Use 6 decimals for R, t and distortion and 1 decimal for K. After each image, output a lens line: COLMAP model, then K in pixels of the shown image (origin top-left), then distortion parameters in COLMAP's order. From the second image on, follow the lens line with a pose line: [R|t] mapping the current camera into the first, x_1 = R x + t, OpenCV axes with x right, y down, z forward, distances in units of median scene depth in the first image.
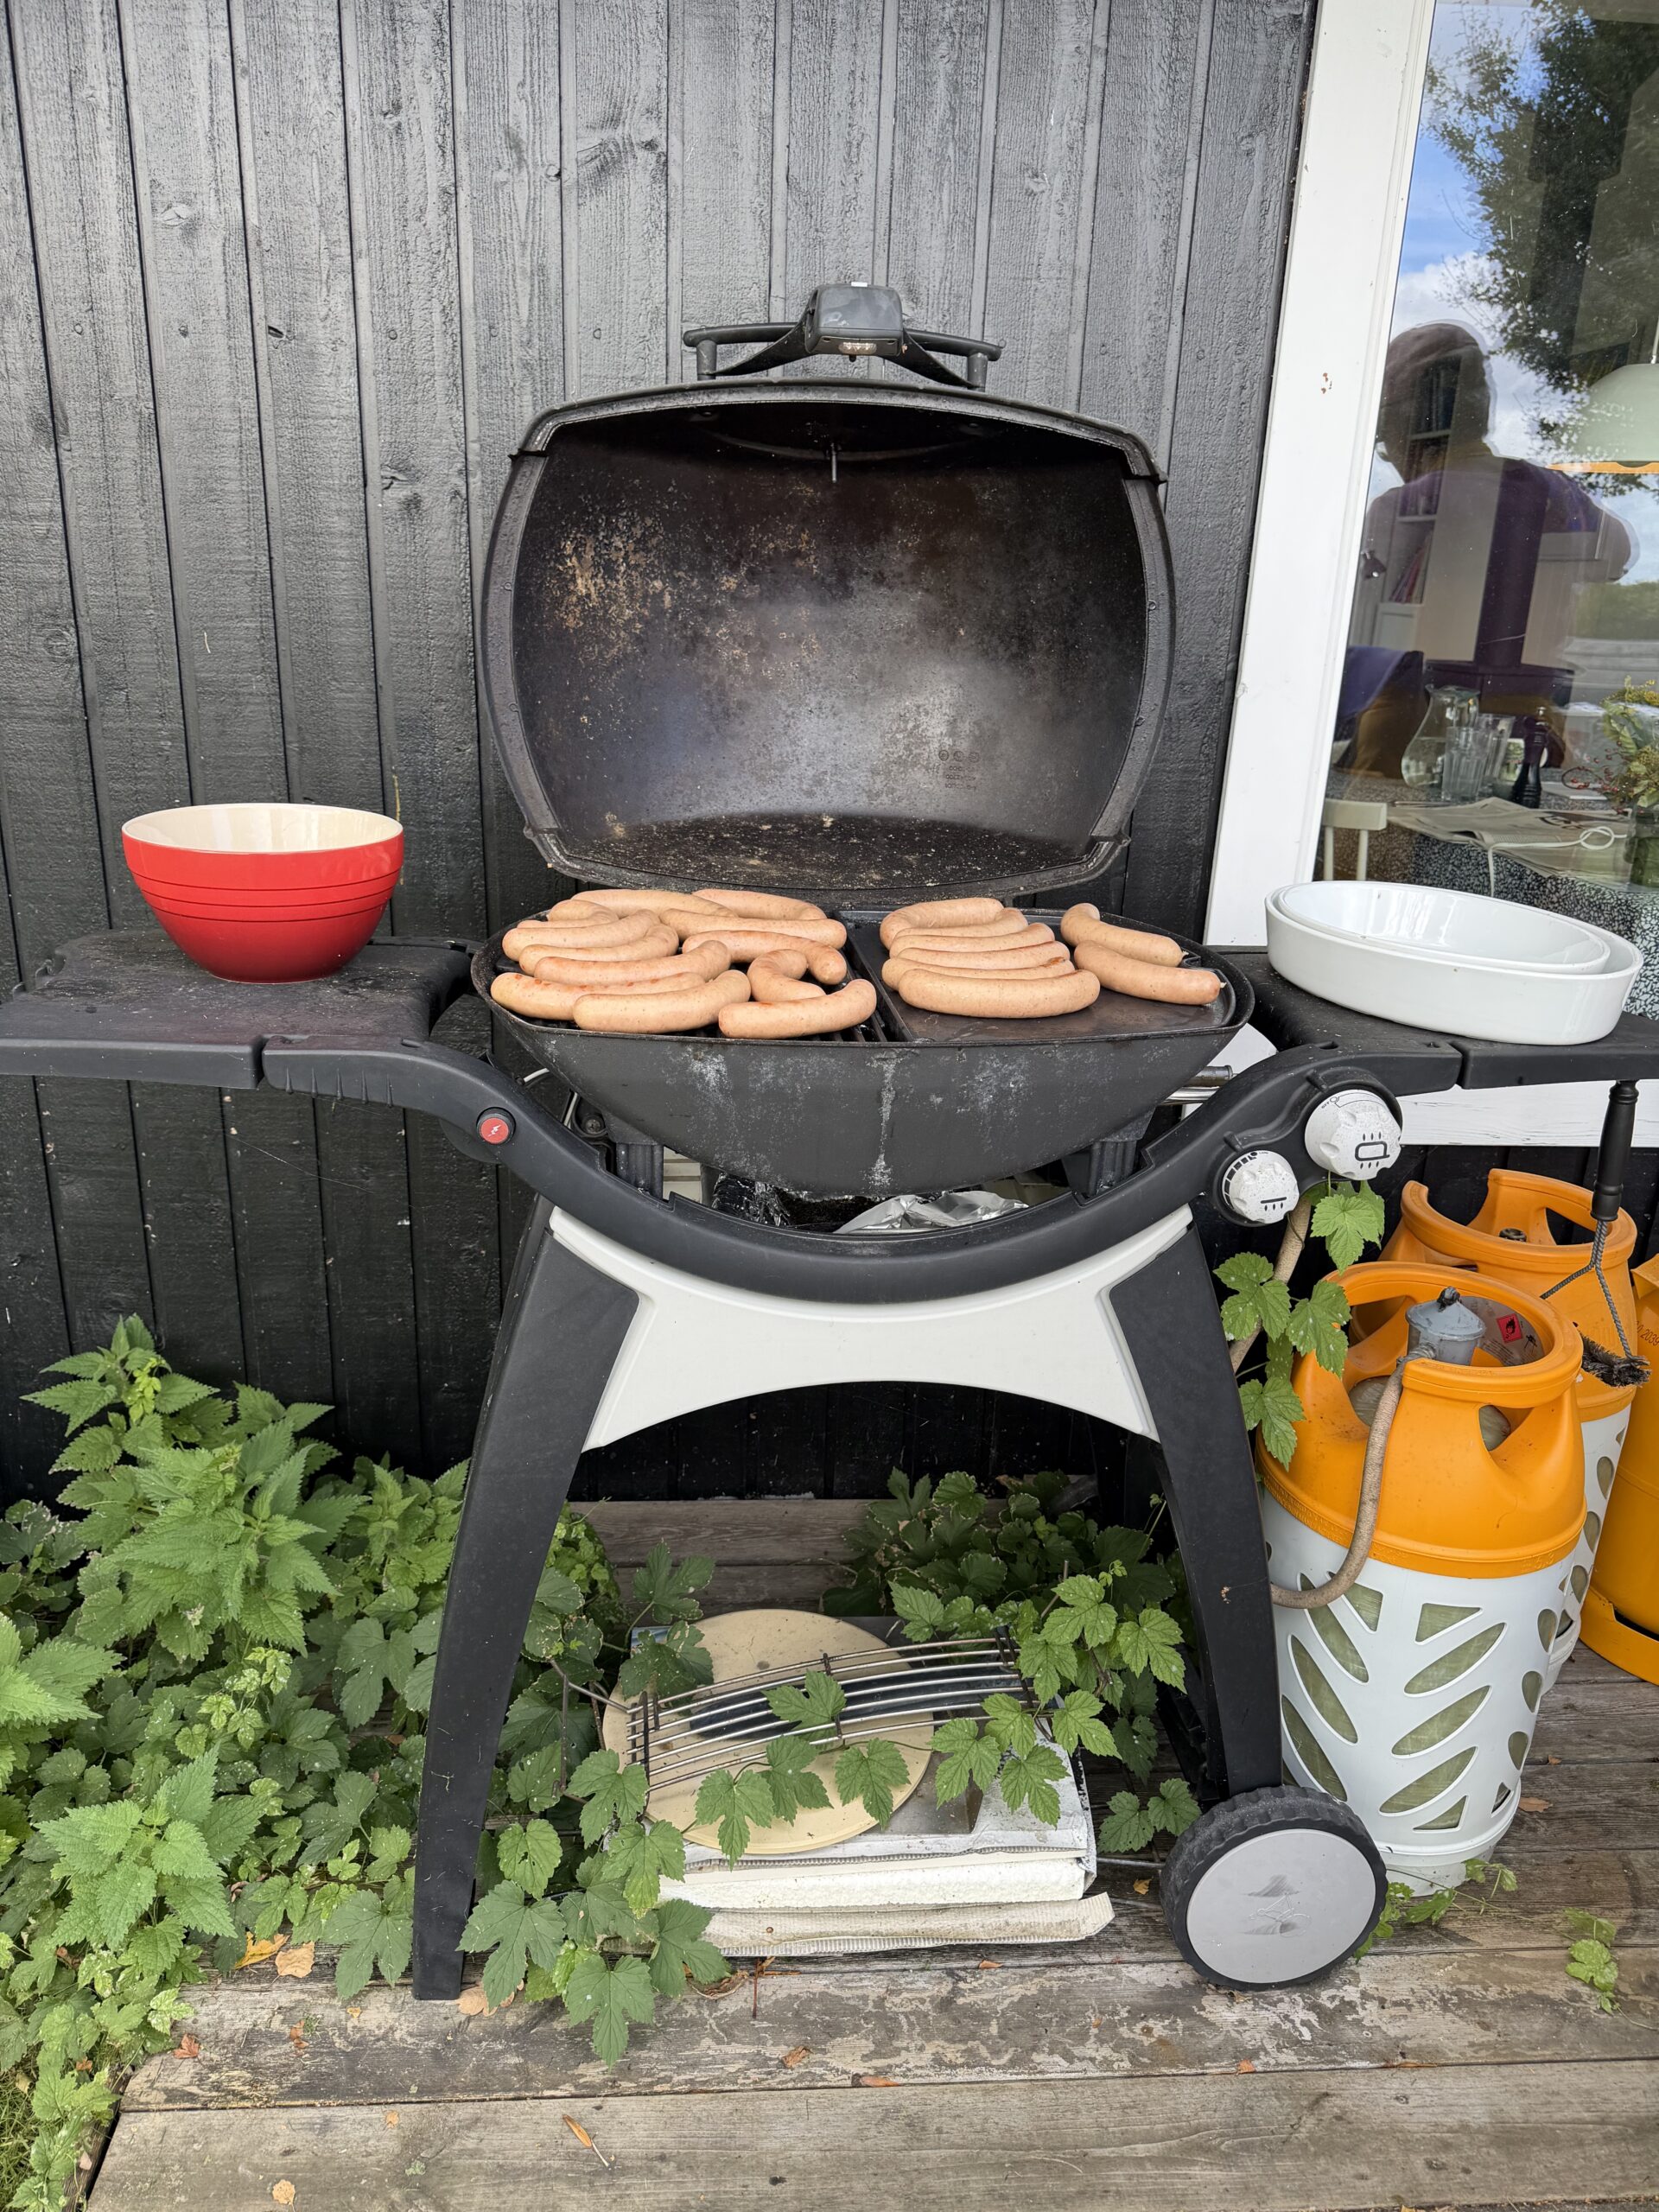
lens RADIAL K [[1557.1, 0, 820.6], [0, 1557.1, 1096.3], [0, 0, 1]] dist [0.082867, -0.131416]
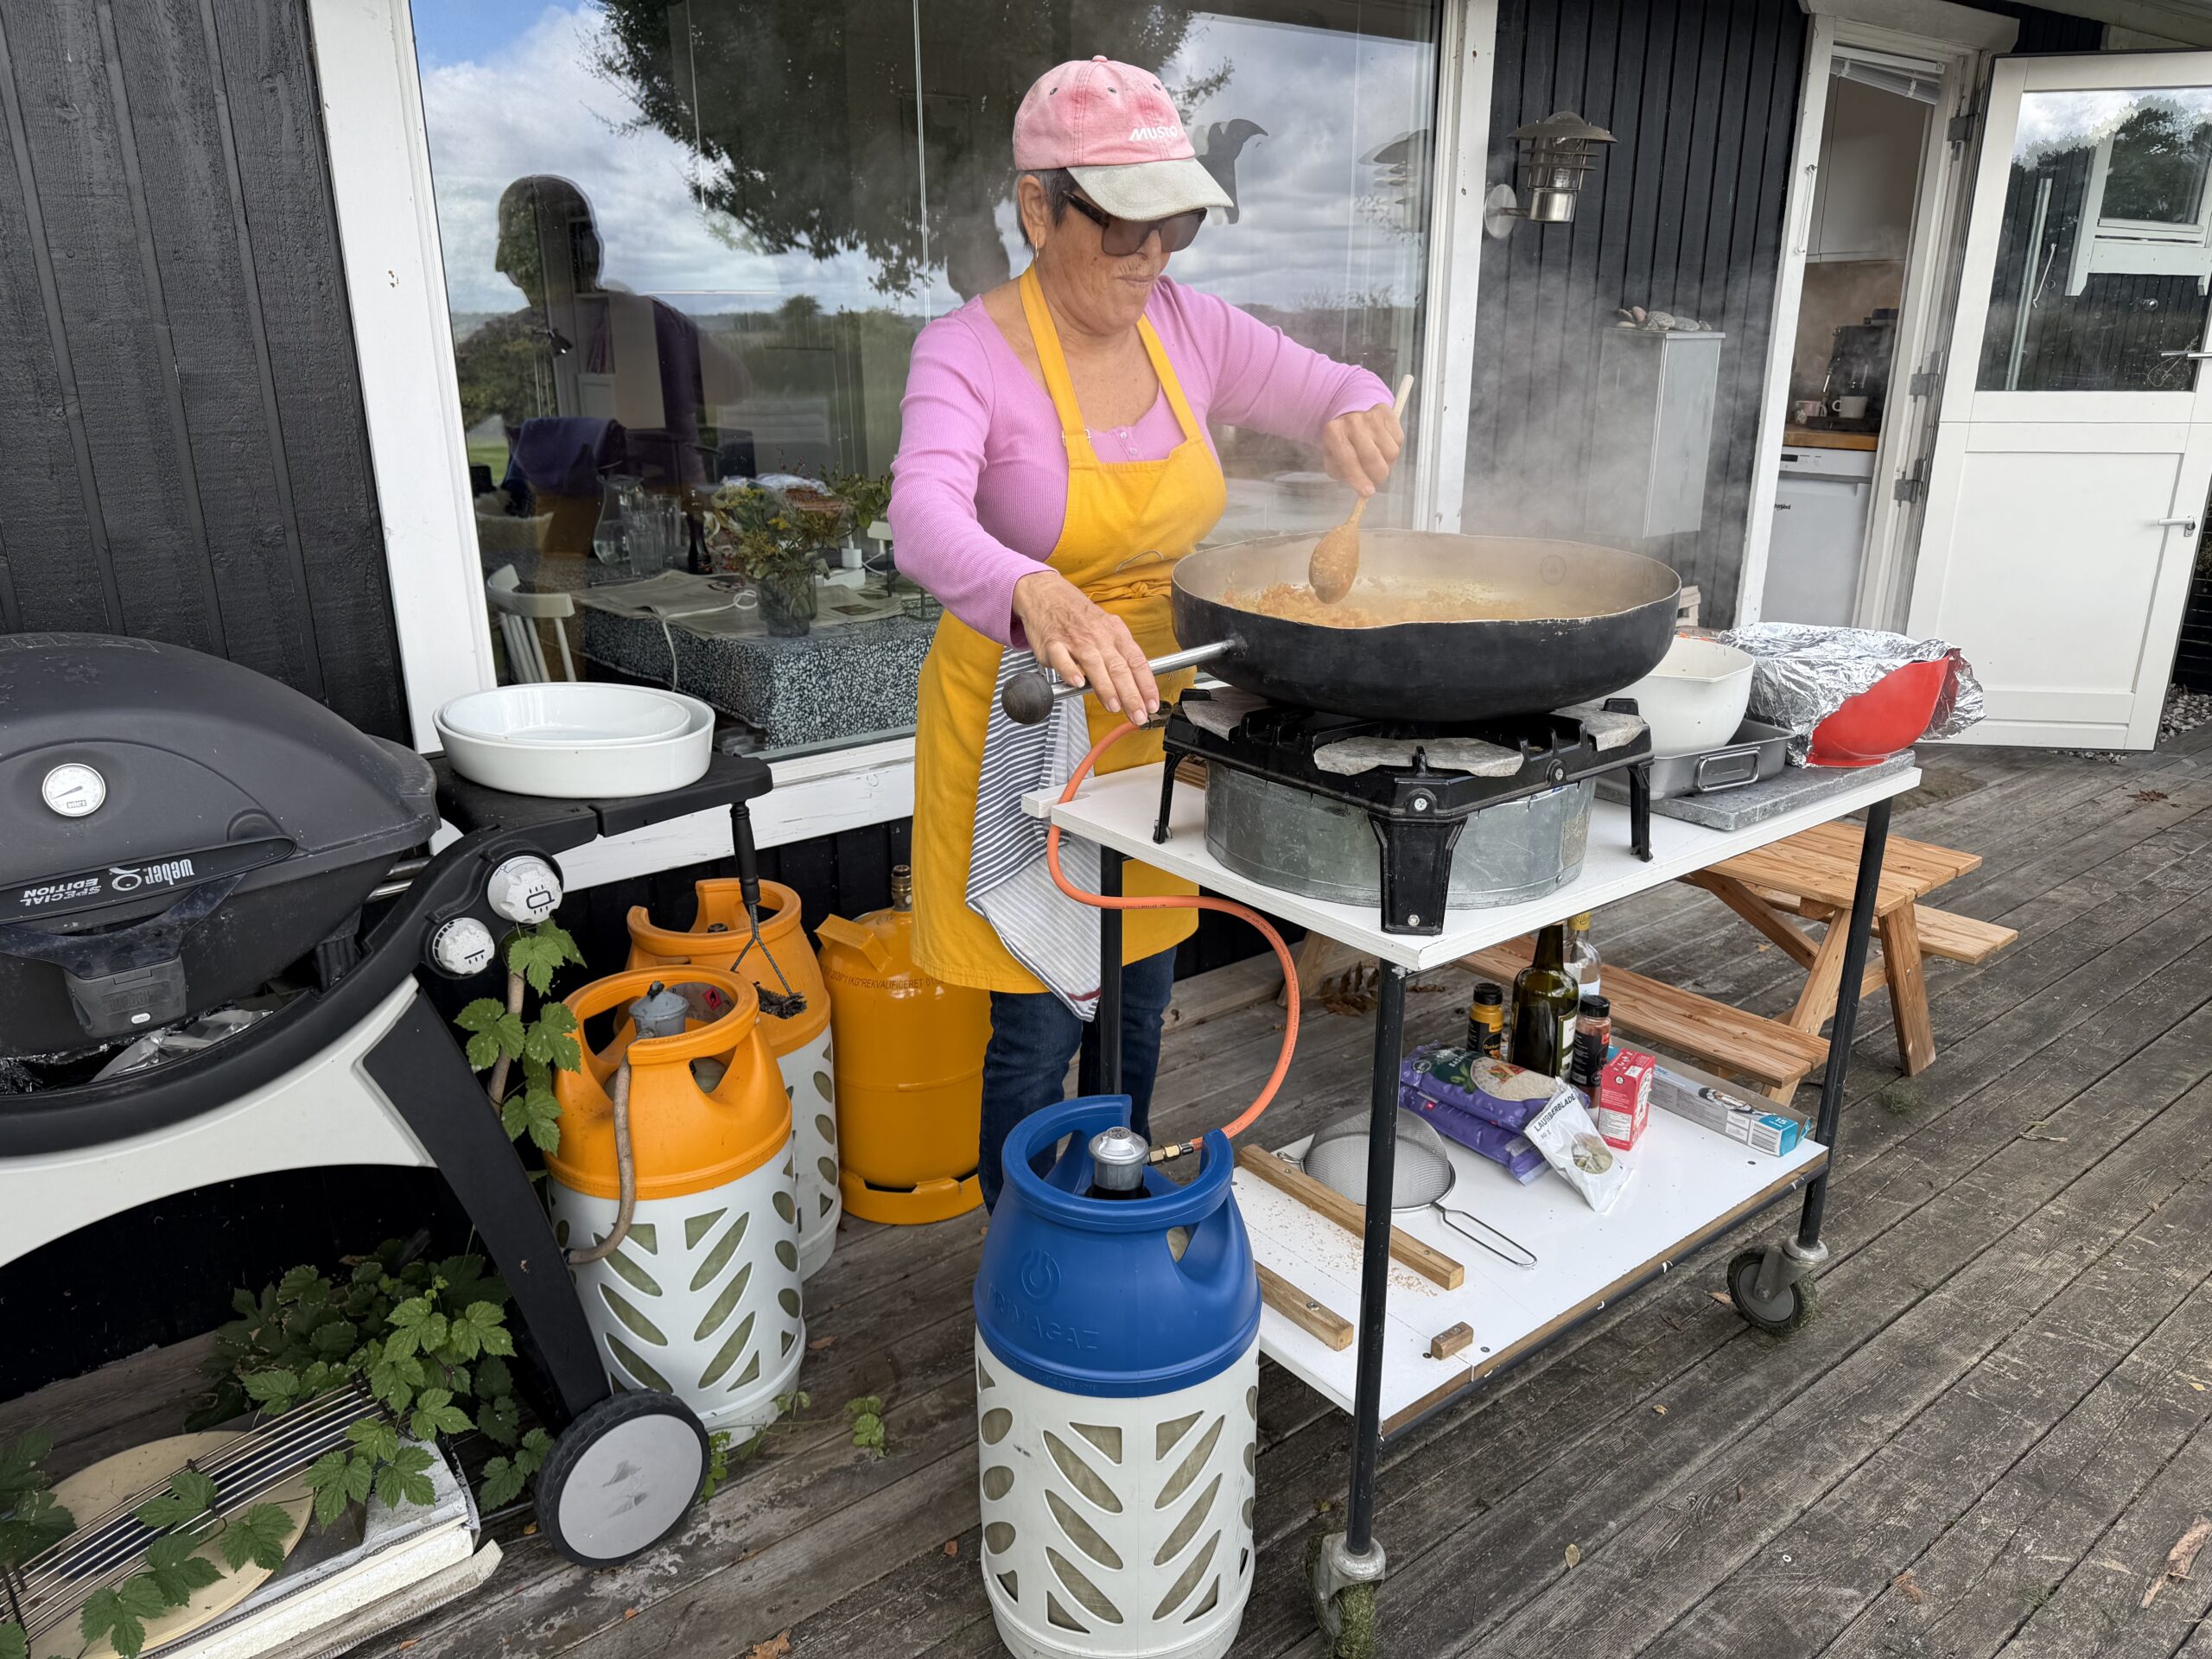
lens RADIAL K [[1573.8, 0, 1092.6], [0, 1573.8, 835.5], [0, 0, 1]] dist [0.026143, -0.034561]
pose [[0.820547, -0.217095, 0.528746, 0.033993], [0.217446, 0.974070, 0.062490, 0.000302], [-0.528602, 0.063698, 0.846477, -0.314325]]
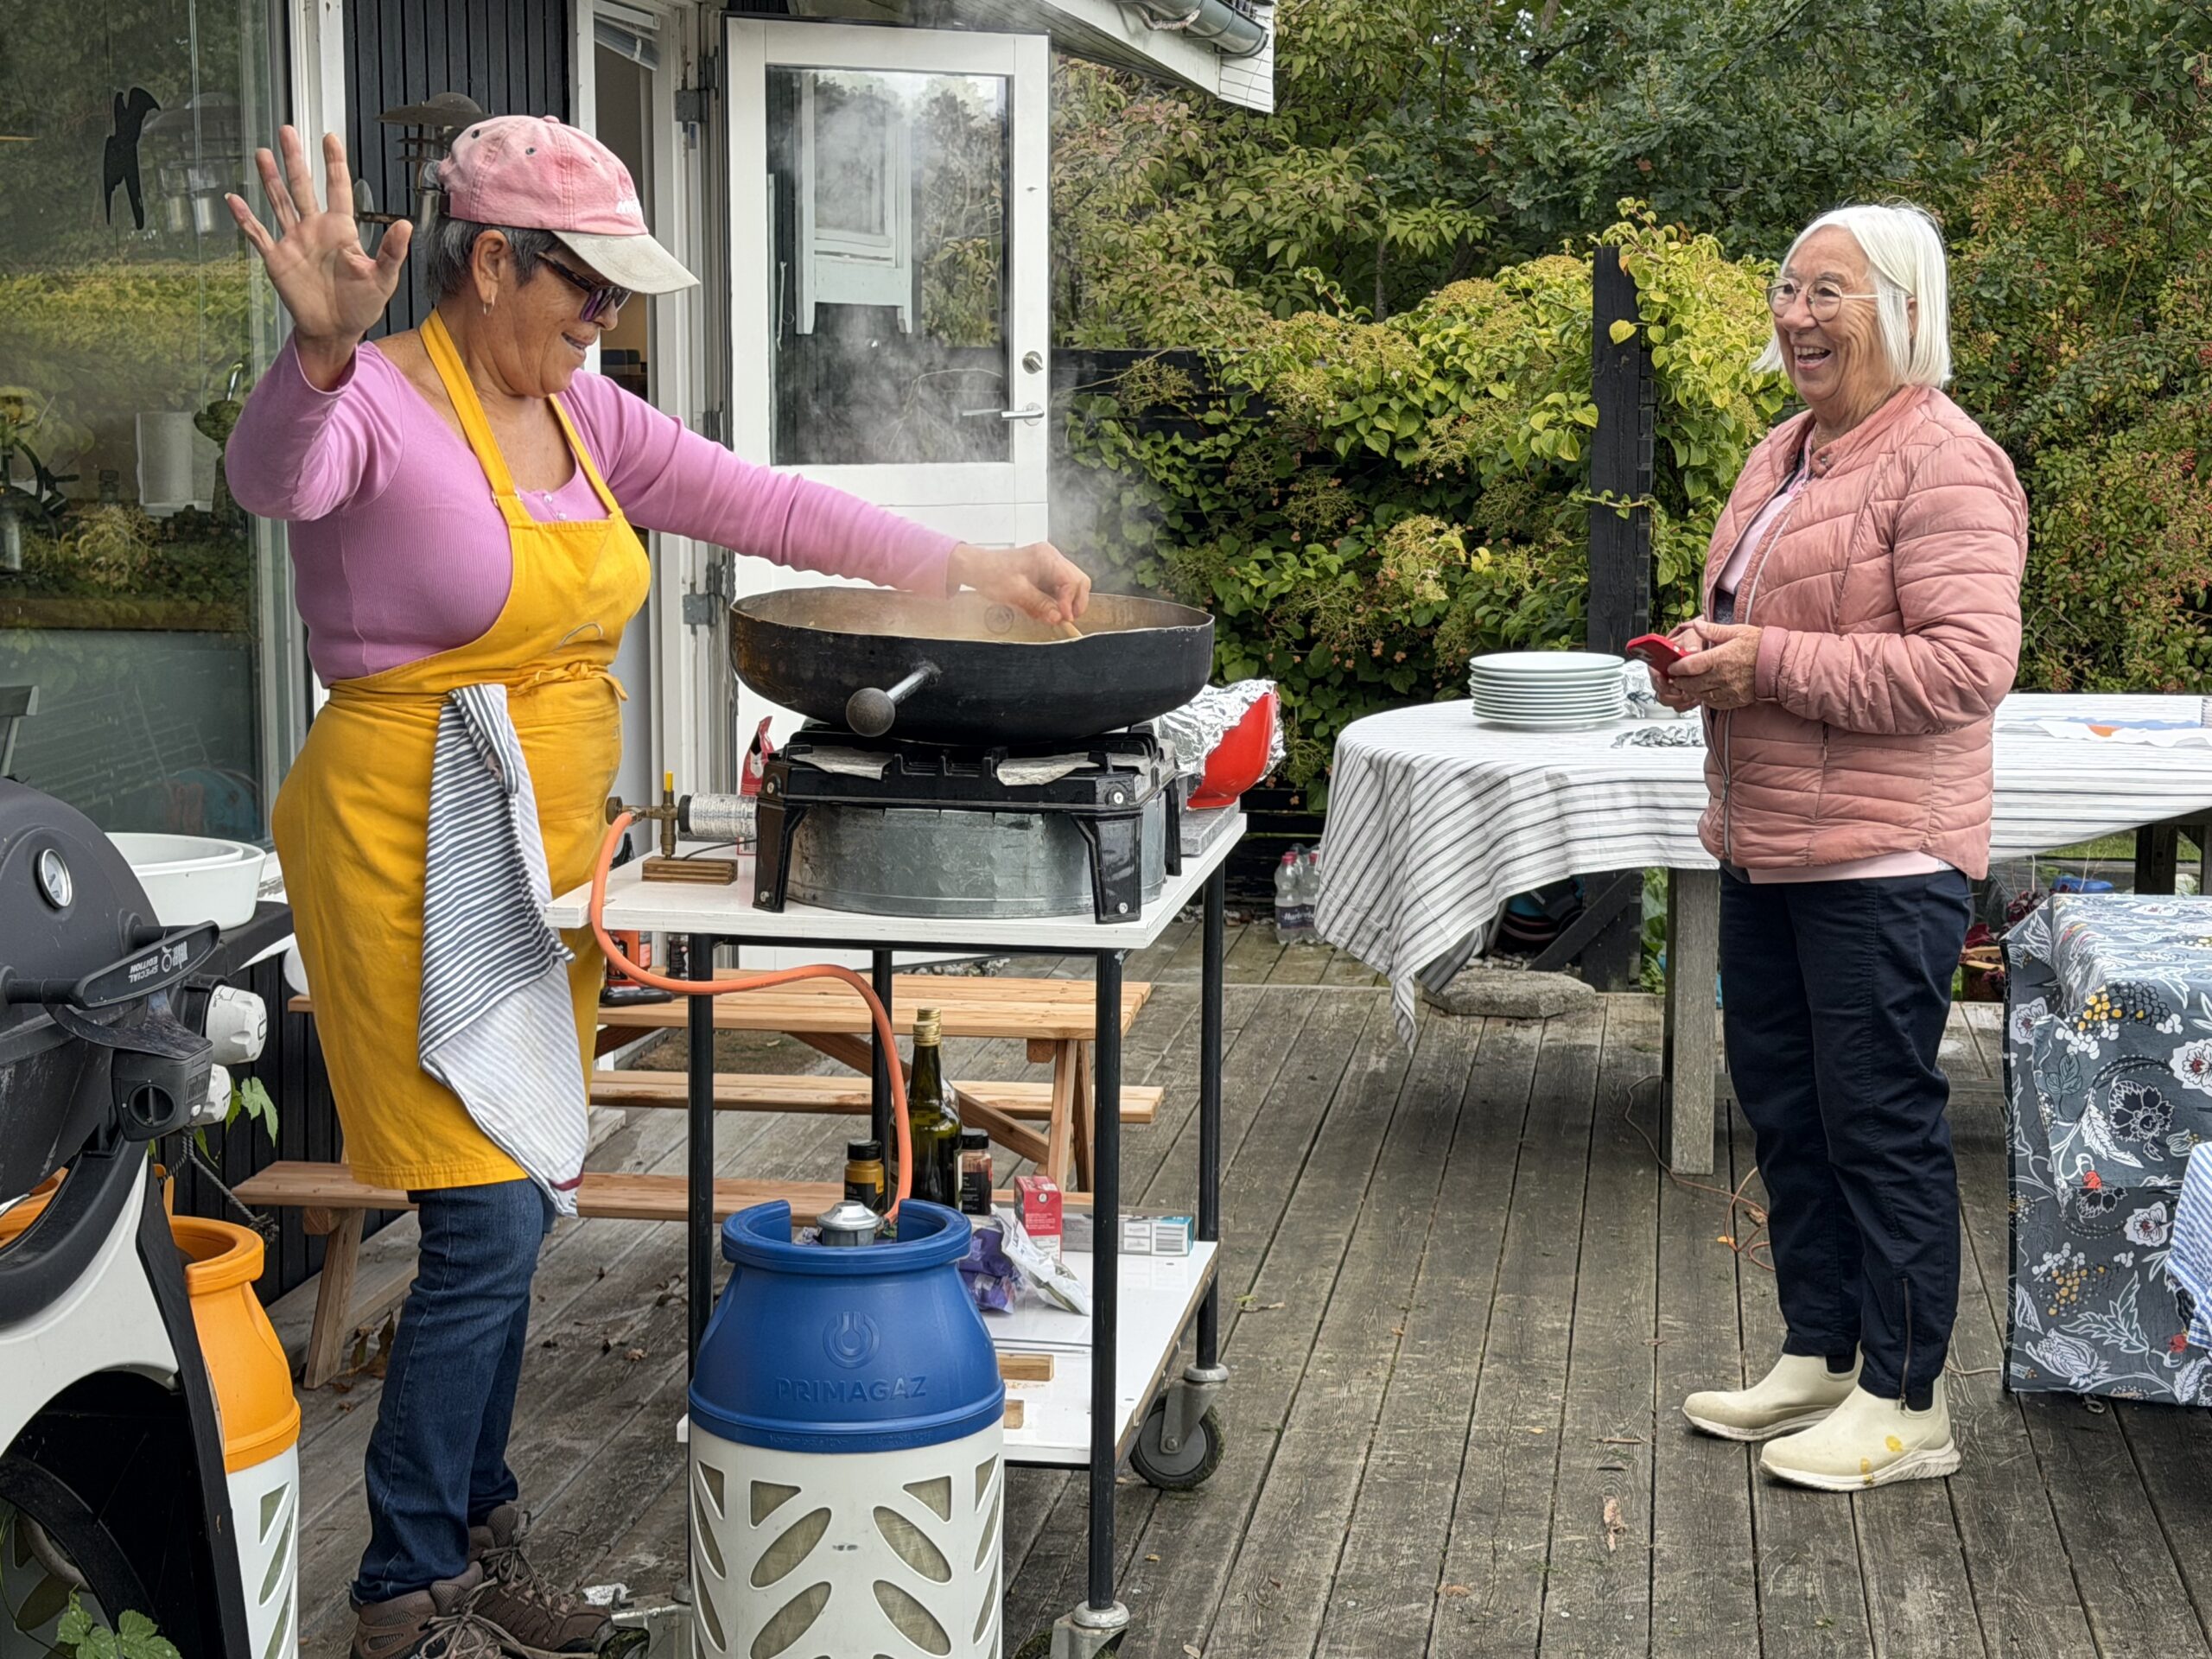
lens RADIAL K [[3740.3, 0, 1100.2], [0, 3740.3, 882.3], [0, 0, 1]] dist [0.136105, 0.039280]
pose [[0.211827, -0.174785, 0.961551, -1.757608], [0.319907, 0.942075, 0.100770, -0.121289], [-0.923466, 0.286261, 0.255472, -0.222998]]
